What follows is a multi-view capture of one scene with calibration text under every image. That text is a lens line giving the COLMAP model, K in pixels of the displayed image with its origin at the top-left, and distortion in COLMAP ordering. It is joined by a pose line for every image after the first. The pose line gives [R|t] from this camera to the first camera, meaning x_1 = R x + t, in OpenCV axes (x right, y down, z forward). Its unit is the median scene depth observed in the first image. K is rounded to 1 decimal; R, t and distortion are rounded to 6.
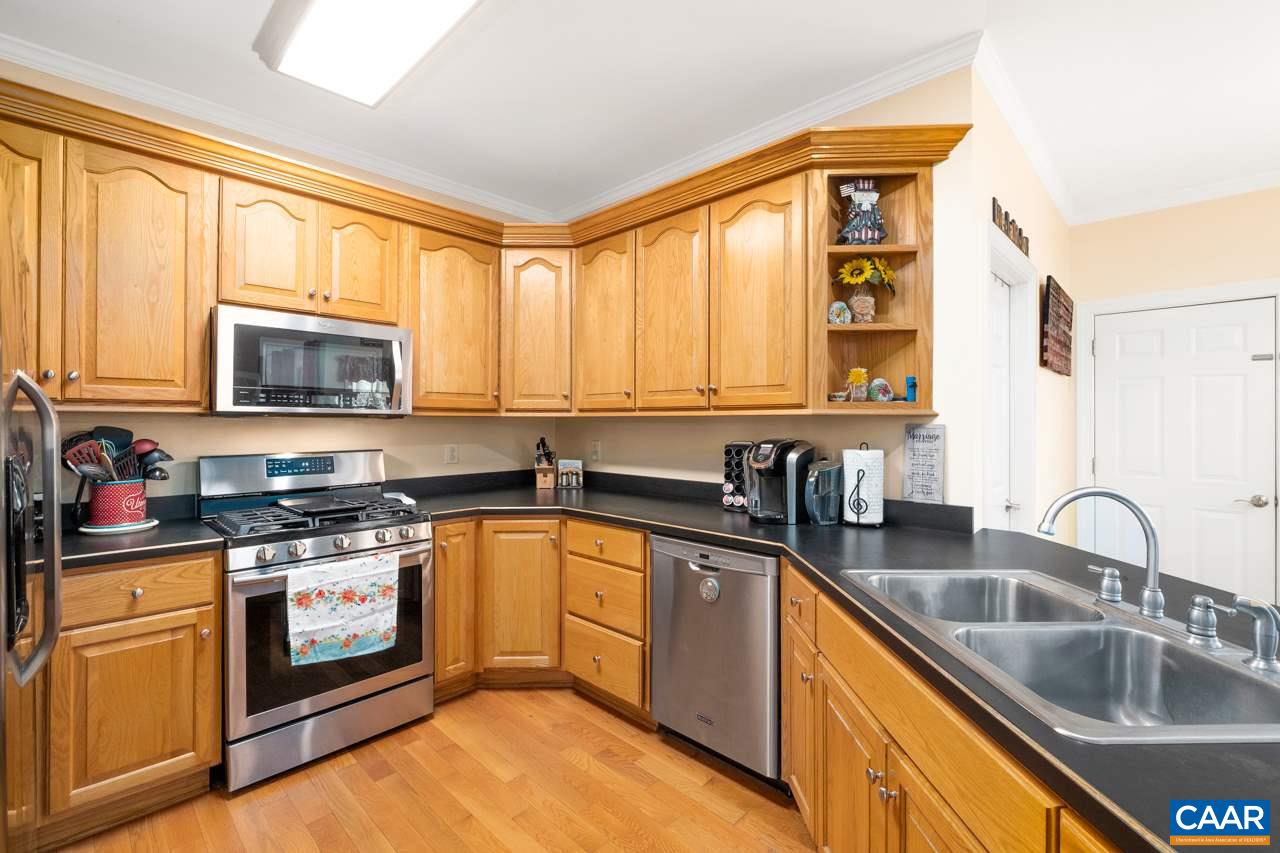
lens RADIAL K [[556.4, 0, 635.0], [0, 556.4, 424.0], [0, 0, 1]] dist [-0.008656, -0.000482]
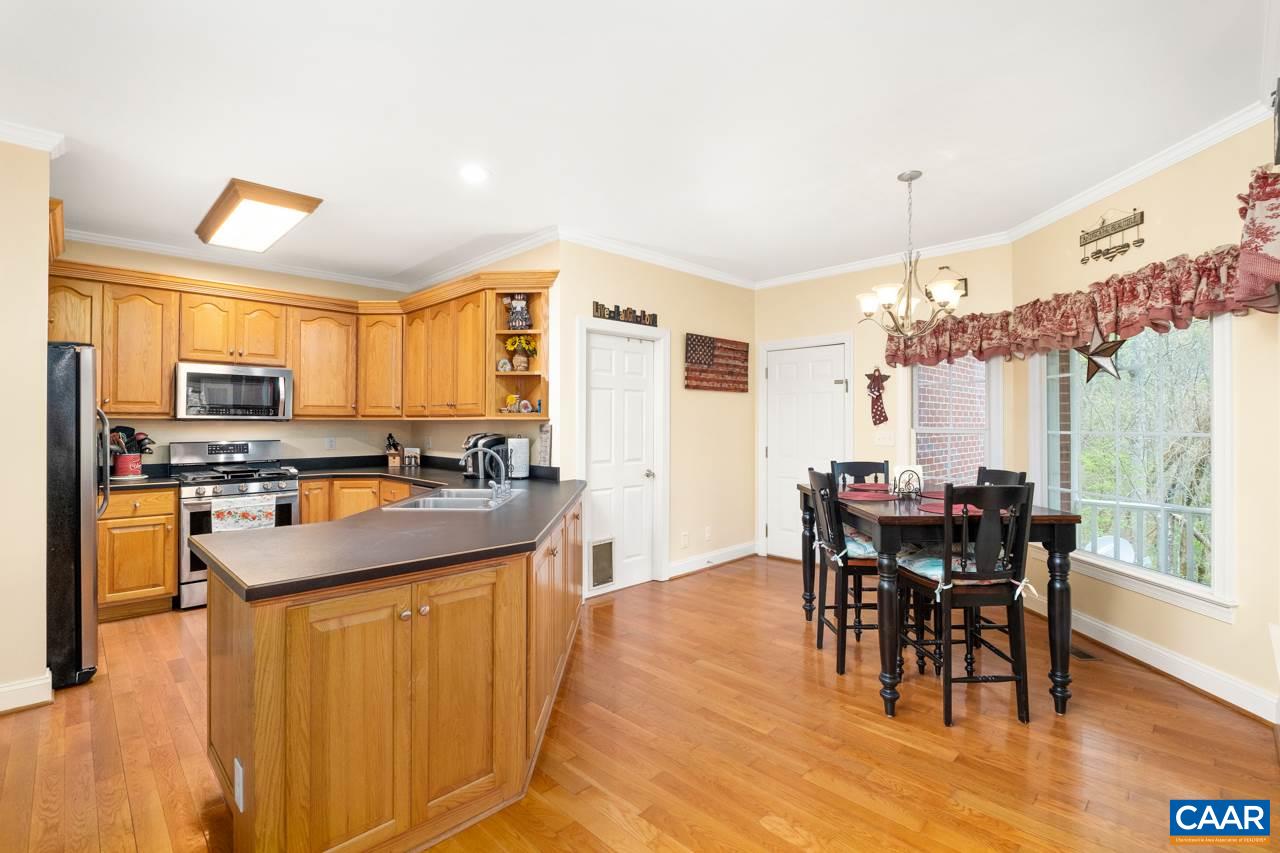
lens RADIAL K [[582.9, 0, 646.6], [0, 582.9, 422.0], [0, 0, 1]] dist [-0.022811, -0.000332]
pose [[0.999996, -0.000053, -0.002703, 0.854306], [0.000041, 0.999991, -0.004265, -0.001111], [0.002703, 0.004264, 0.999987, -0.960366]]
